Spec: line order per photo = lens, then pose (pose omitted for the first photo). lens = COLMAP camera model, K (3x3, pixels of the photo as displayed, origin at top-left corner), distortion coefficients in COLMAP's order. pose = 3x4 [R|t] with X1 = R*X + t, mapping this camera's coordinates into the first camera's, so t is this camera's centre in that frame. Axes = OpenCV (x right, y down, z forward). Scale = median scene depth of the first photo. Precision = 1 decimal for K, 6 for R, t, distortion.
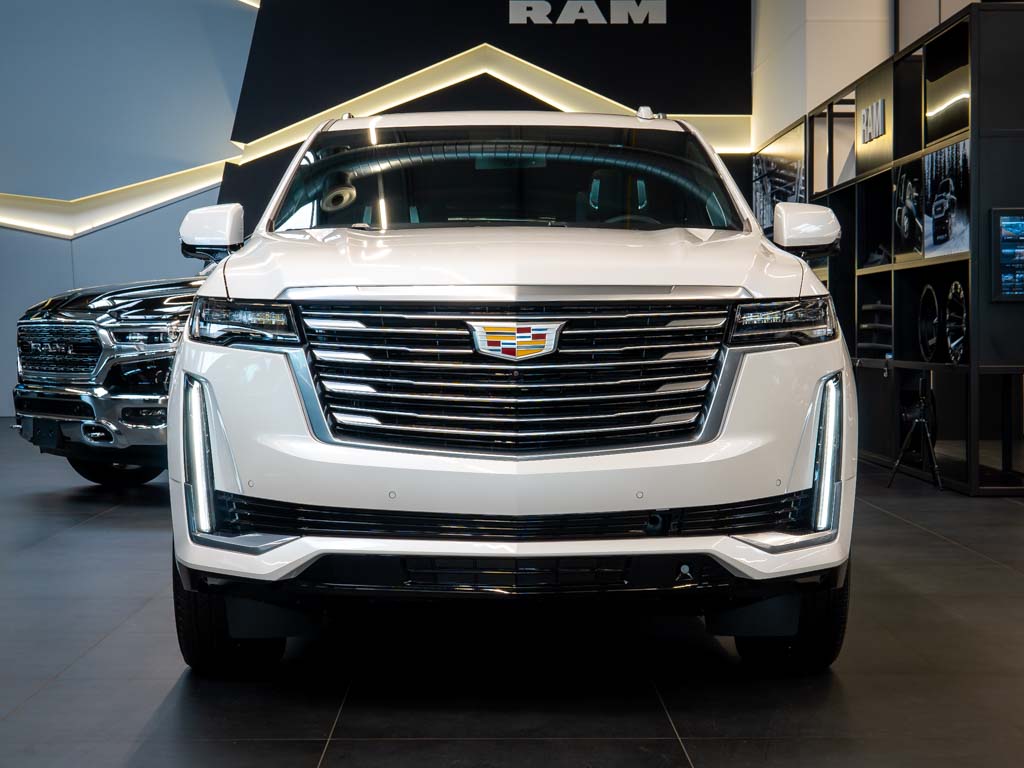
lens RADIAL K [[1986.9, 0, 512.0], [0, 1986.9, 384.0], [0, 0, 1]] dist [0.004553, -0.057346]
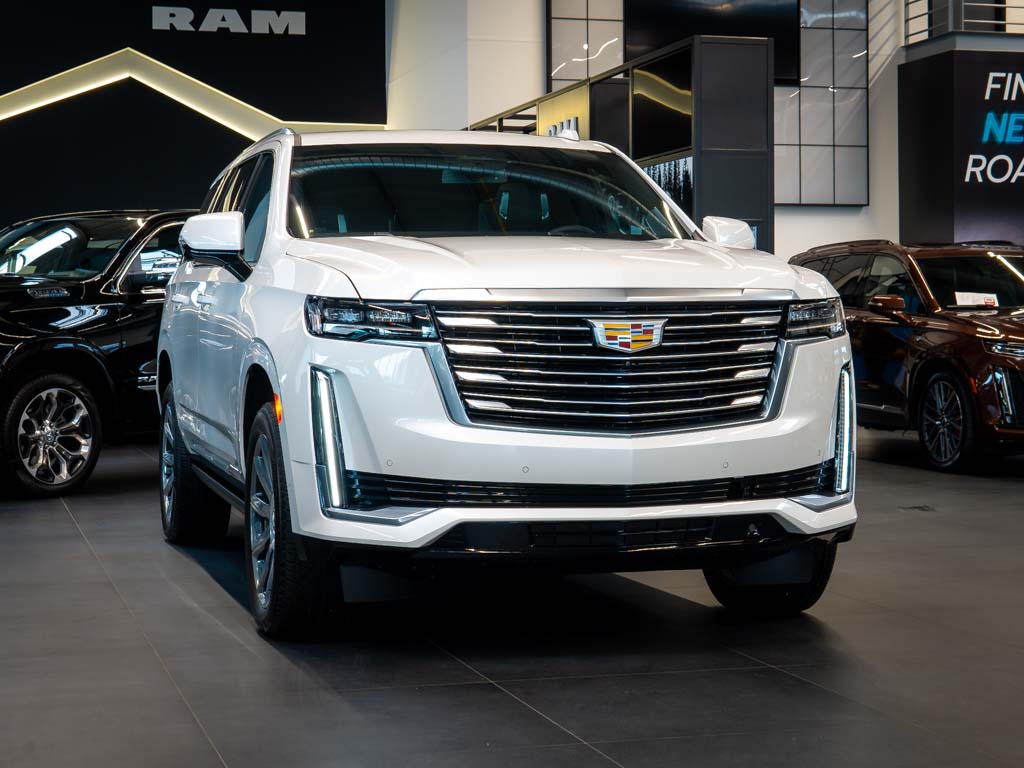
lens RADIAL K [[1986.9, 0, 512.0], [0, 1986.9, 384.0], [0, 0, 1]] dist [0.004553, -0.057346]
pose [[0.966023, -0.009458, 0.258281, -0.356316], [0.009687, 0.999953, 0.000385, 0.005571], [-0.258273, 0.002130, 0.966070, -0.111712]]
